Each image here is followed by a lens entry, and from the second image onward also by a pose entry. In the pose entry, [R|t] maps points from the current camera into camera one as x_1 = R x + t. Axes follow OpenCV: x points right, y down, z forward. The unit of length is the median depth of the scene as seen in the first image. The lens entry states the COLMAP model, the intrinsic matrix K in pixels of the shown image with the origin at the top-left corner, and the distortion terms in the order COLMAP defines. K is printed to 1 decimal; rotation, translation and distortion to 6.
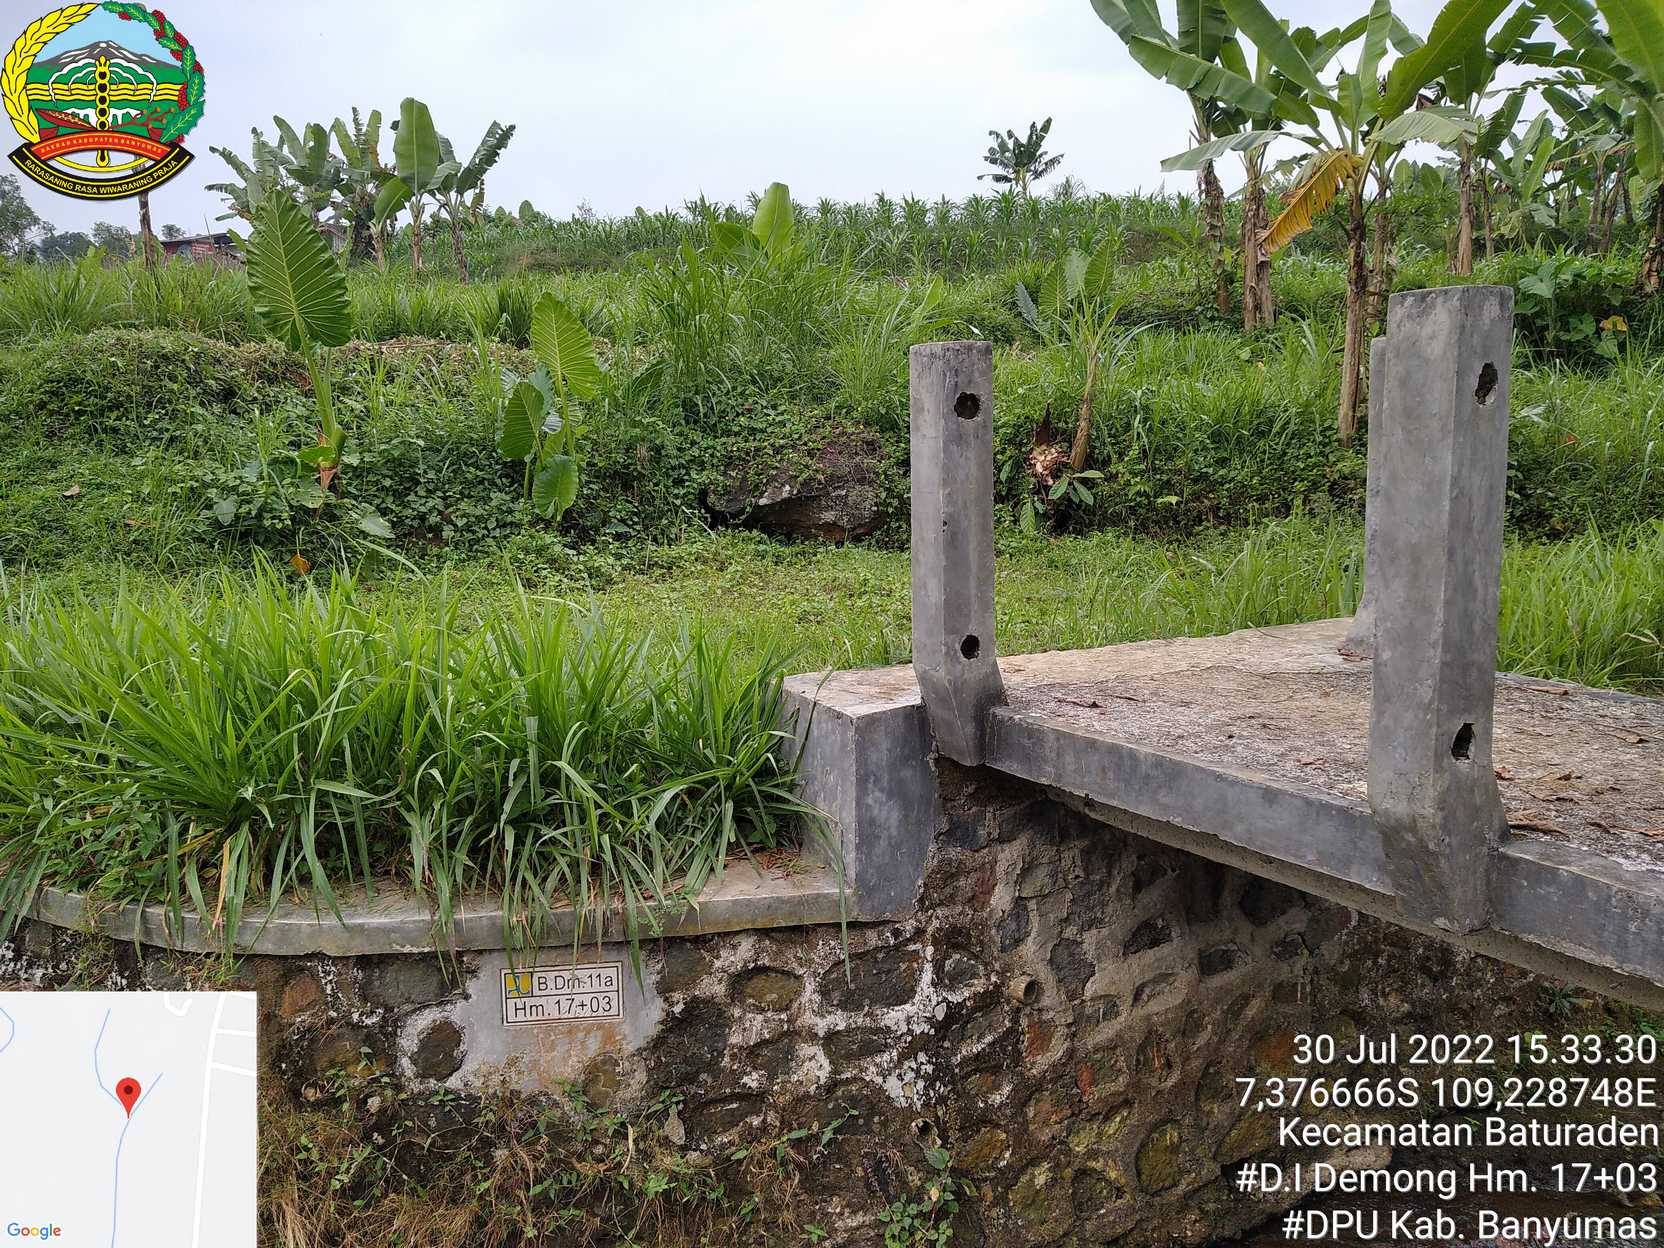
lens RADIAL K [[1389.5, 0, 821.1], [0, 1389.5, 612.1], [0, 0, 1]] dist [0.014960, -0.057895]
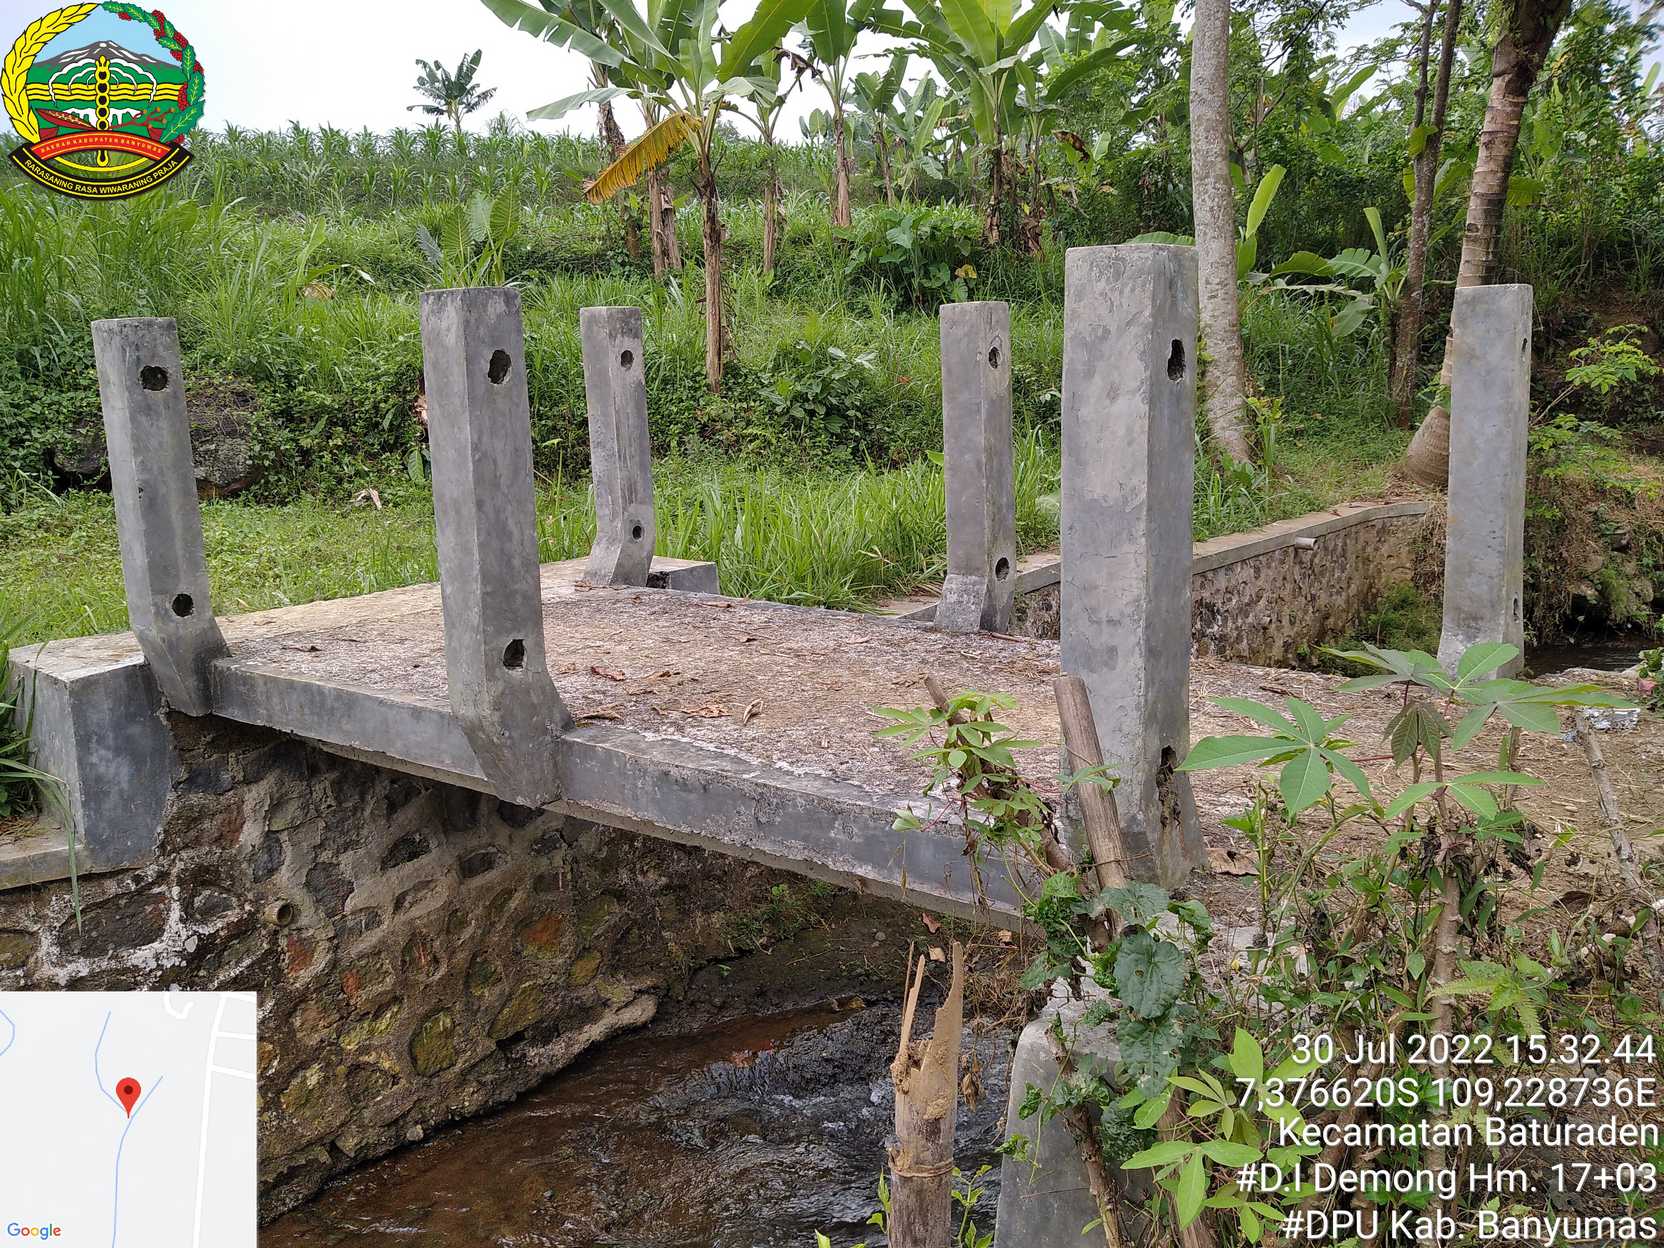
lens RADIAL K [[1389.5, 0, 813.5], [0, 1389.5, 624.6], [0, 0, 1]] dist [0.014960, -0.057895]
pose [[0.933302, -0.081099, 0.349814, 0.168301], [0.062972, 0.996031, 0.062906, 0.002859], [-0.353527, -0.036682, 0.934705, -0.156850]]
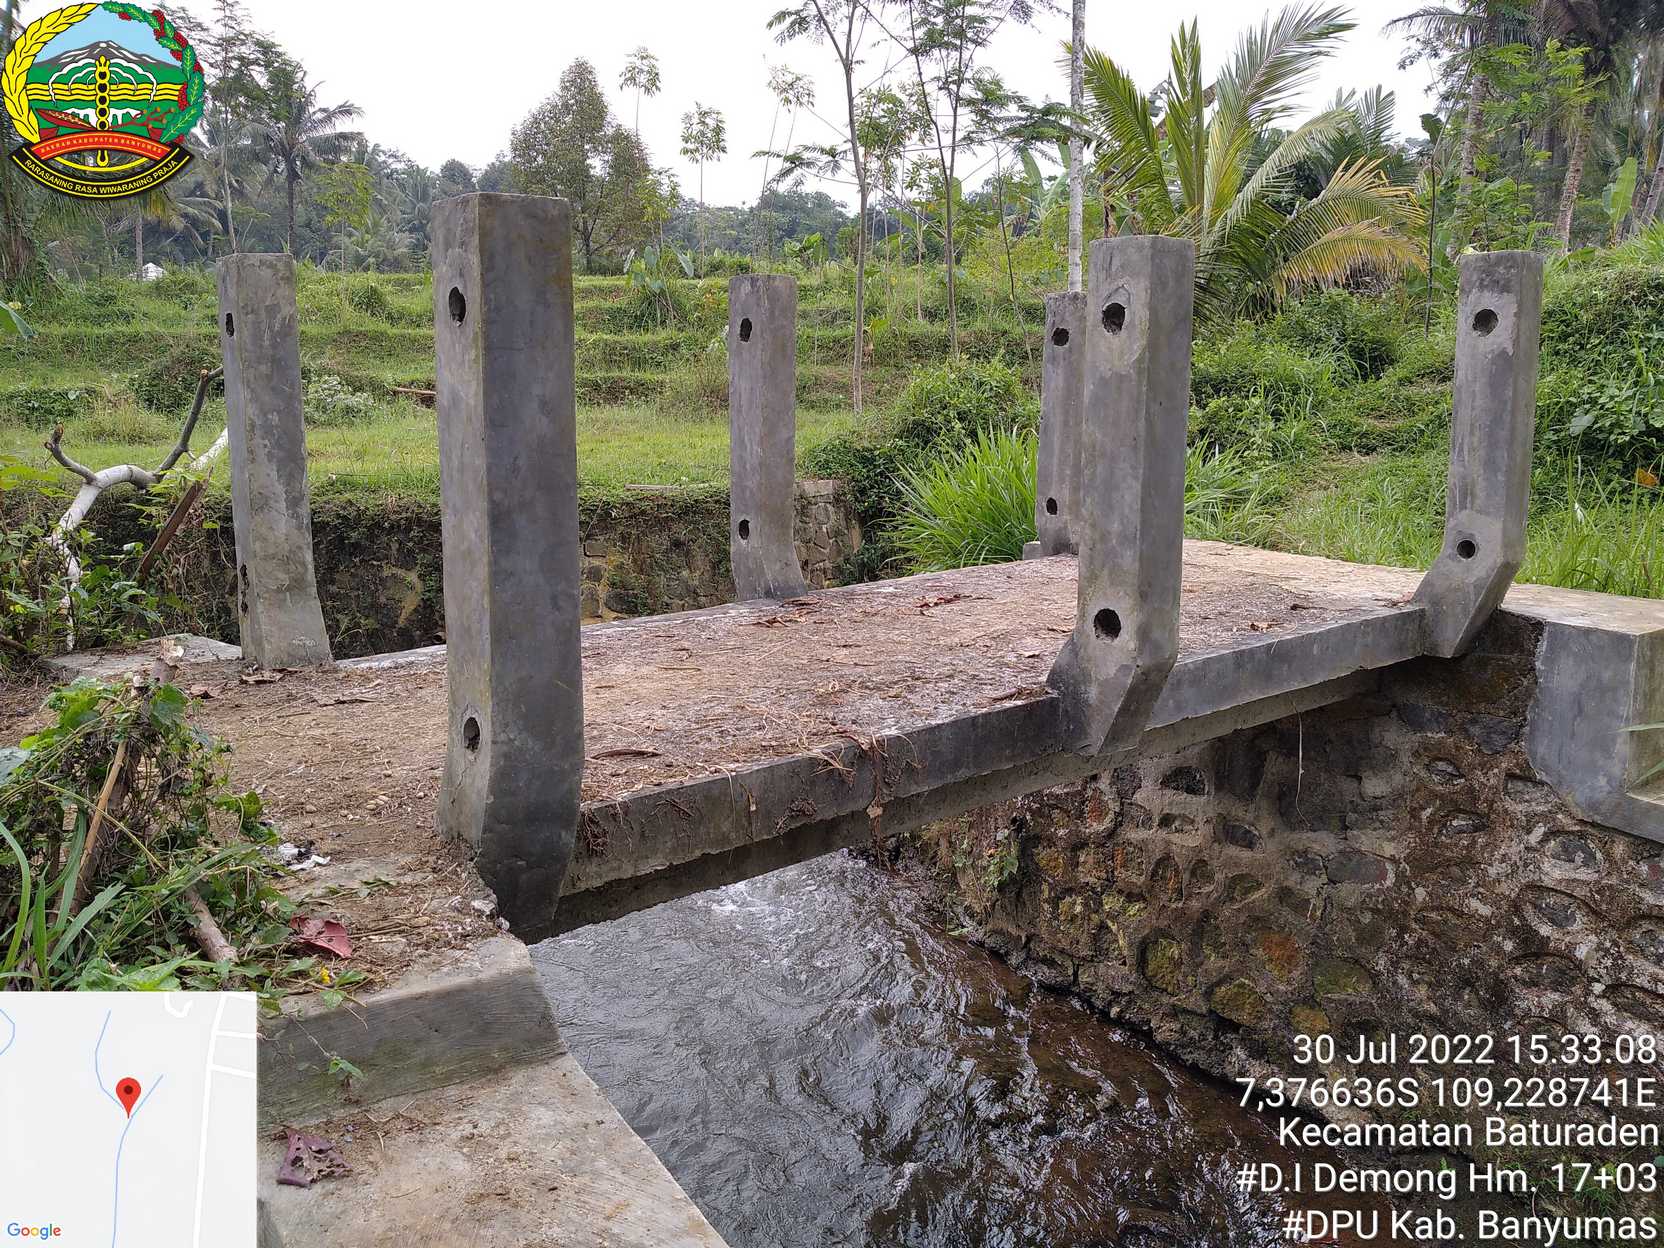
lens RADIAL K [[1389.5, 0, 854.7], [0, 1389.5, 609.9], [0, 0, 1]] dist [0.014960, -0.057895]
pose [[0.109689, 0.179641, -0.977598, 1.386111], [-0.131412, 0.977520, 0.164882, -0.074652], [0.985241, 0.110382, 0.130830, 0.558083]]
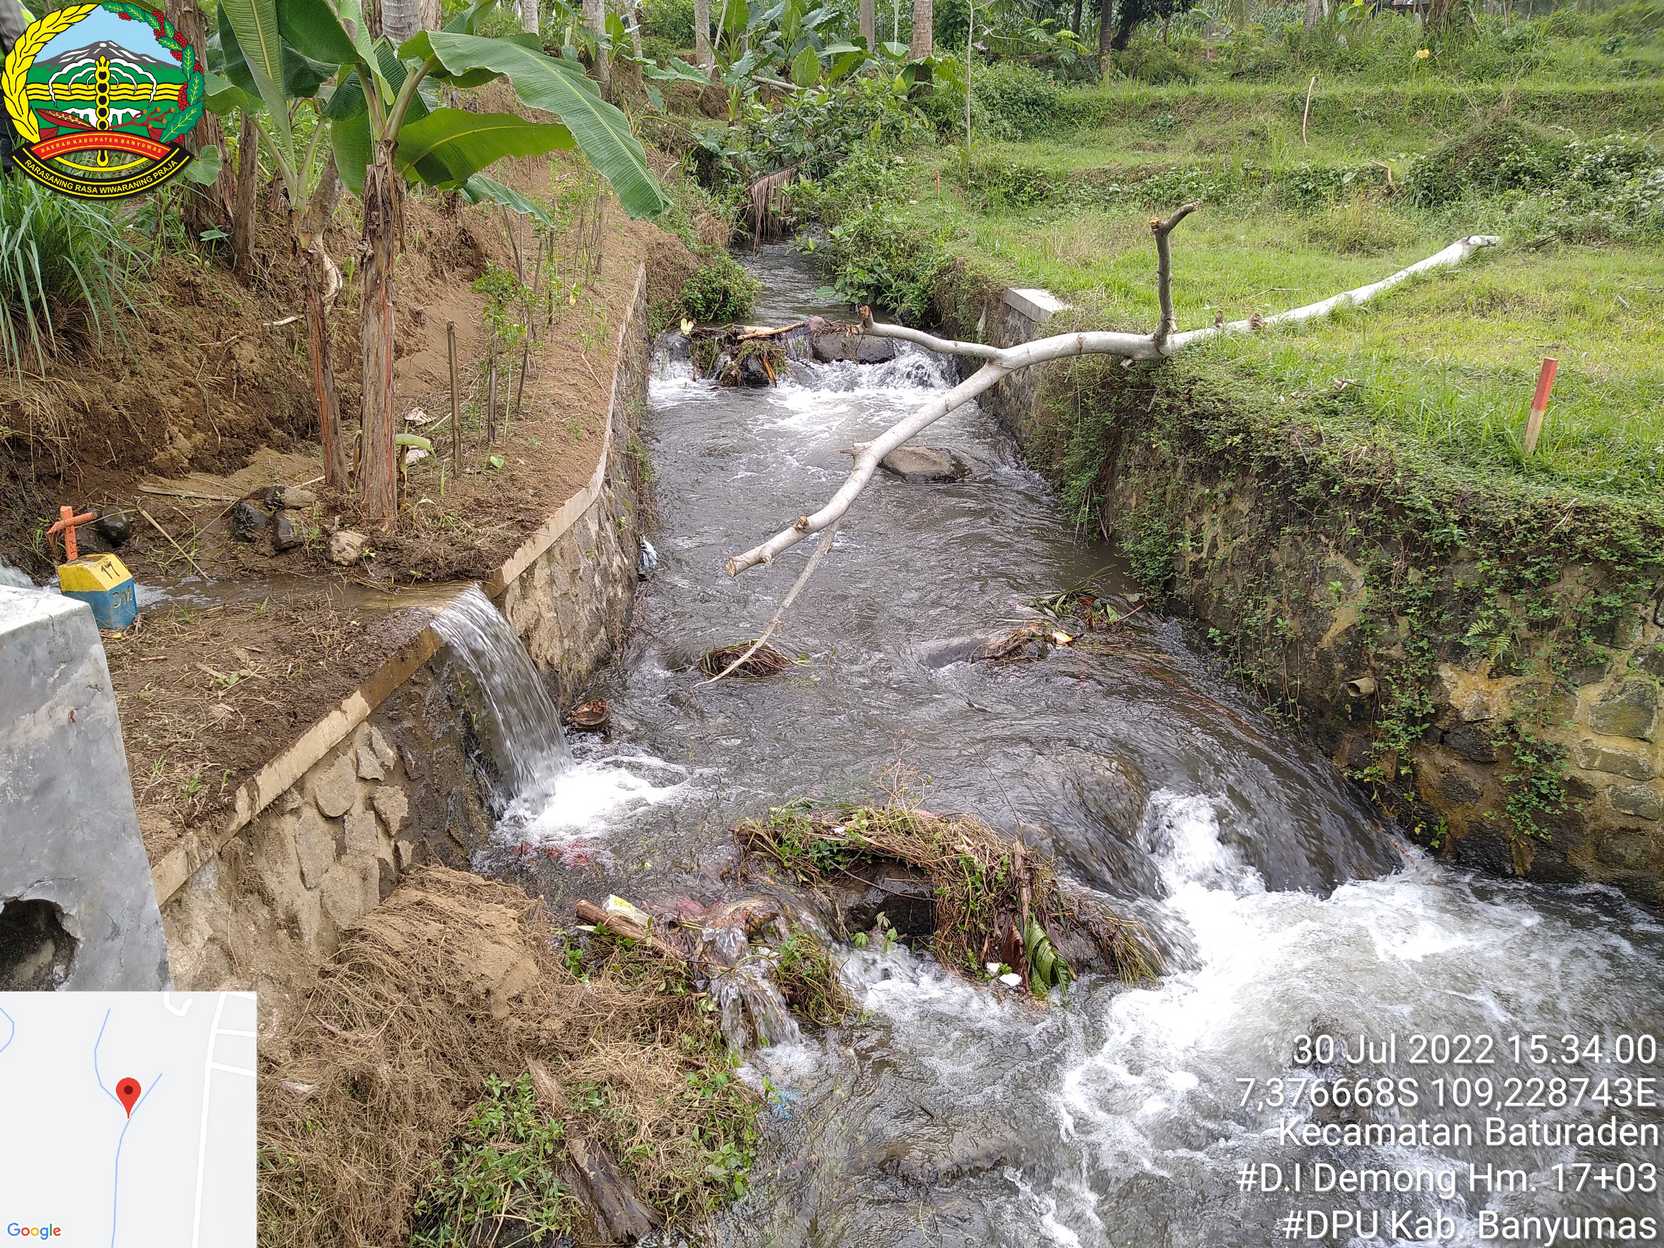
lens RADIAL K [[1389.5, 0, 830.2], [0, 1389.5, 628.0], [0, 0, 1]] dist [0.014960, -0.057895]
pose [[-0.780875, 0.230268, -0.580699, 0.302714], [-0.079211, 0.885582, 0.457680, -0.222384], [0.619646, 0.403388, -0.673288, 0.788386]]
